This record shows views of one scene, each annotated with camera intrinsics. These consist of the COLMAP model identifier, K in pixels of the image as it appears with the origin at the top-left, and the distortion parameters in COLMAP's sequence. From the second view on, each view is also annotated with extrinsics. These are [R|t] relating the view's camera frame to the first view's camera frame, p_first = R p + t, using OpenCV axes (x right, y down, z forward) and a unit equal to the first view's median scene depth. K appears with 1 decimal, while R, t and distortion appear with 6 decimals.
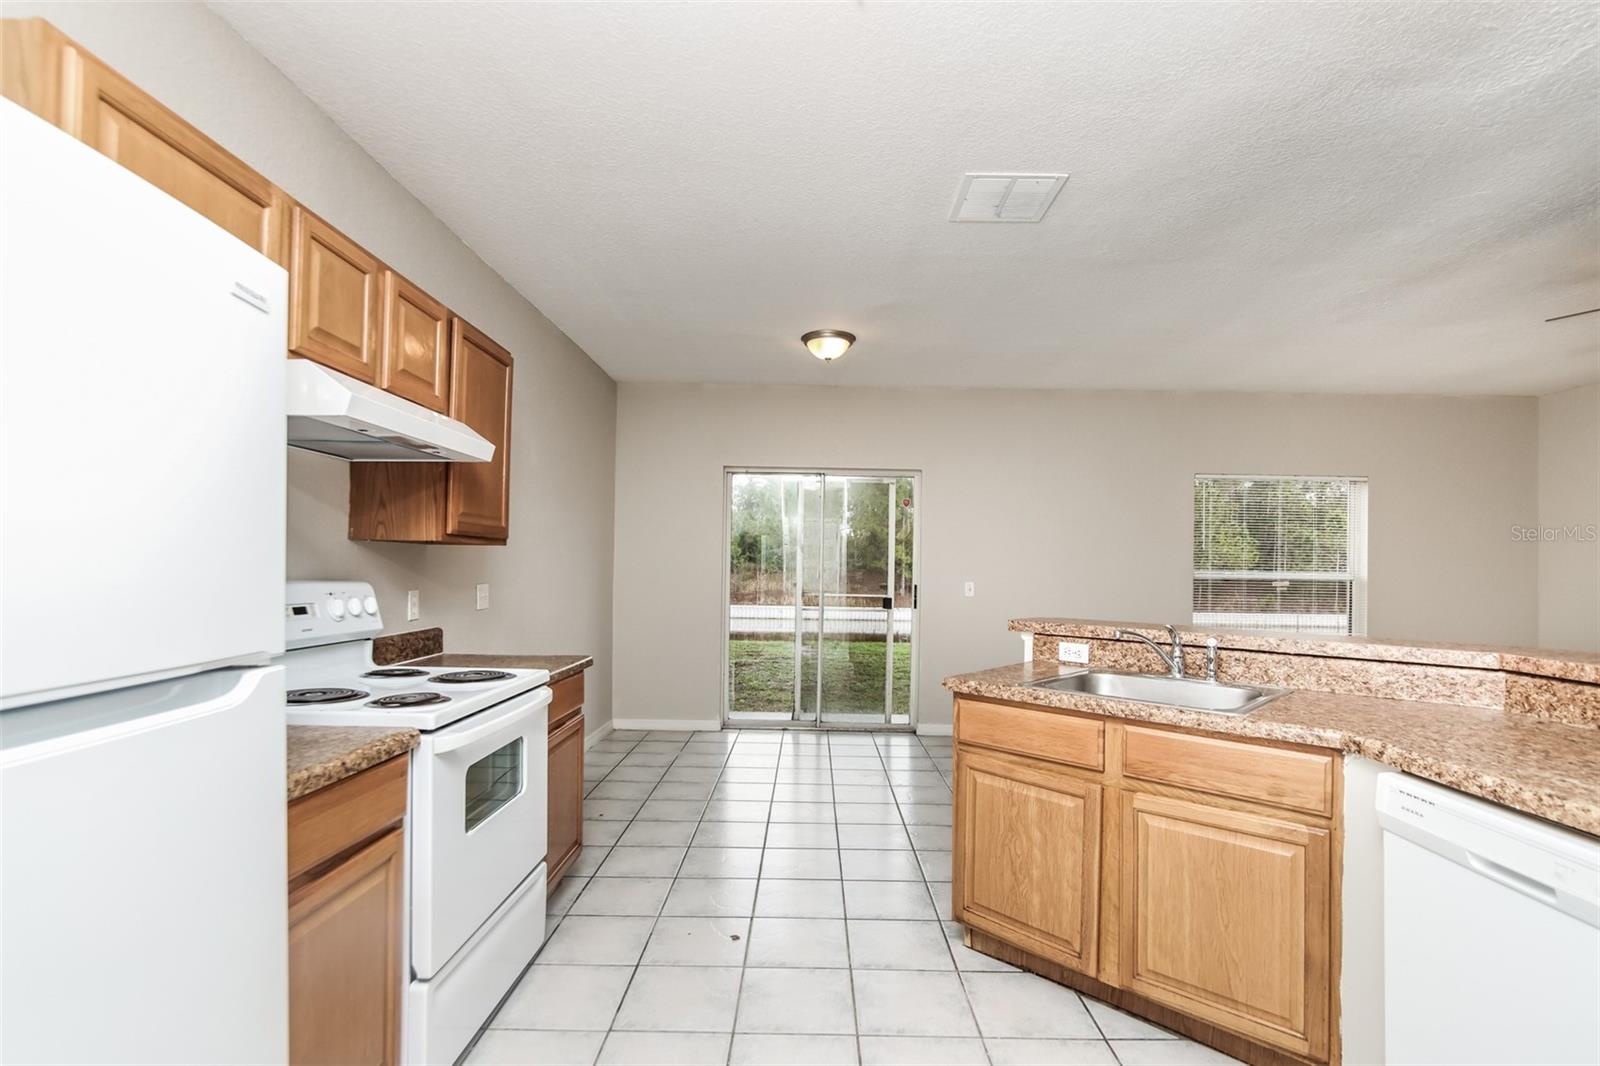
lens RADIAL K [[732.4, 0, 800.0], [0, 732.4, 533.0], [0, 0, 1]] dist [0.000337, 0.000051]
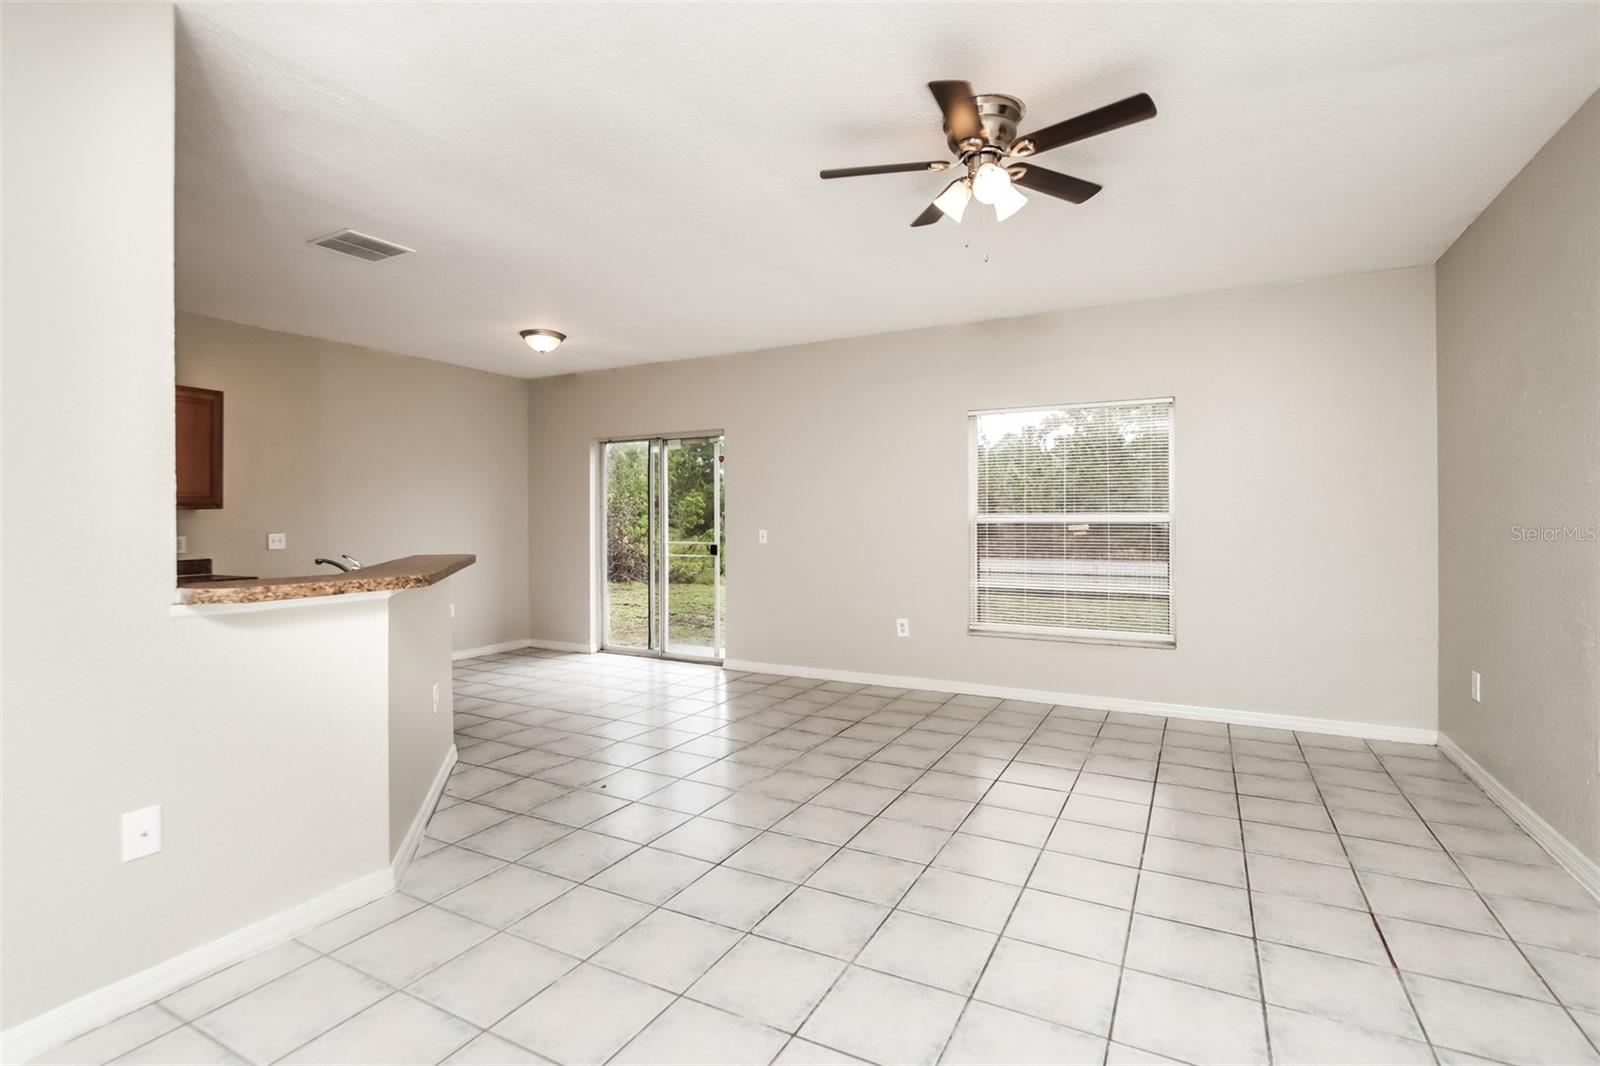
lens RADIAL K [[750.4, 0, 799.6], [0, 750.4, 519.6], [0, 0, 1]] dist [0.002888, 0.000439]
pose [[0.890115, -0.017697, -0.455393, 0.771283], [0.037253, 0.998727, 0.034005, 0.016349], [0.454212, -0.047233, 0.889641, 0.042185]]
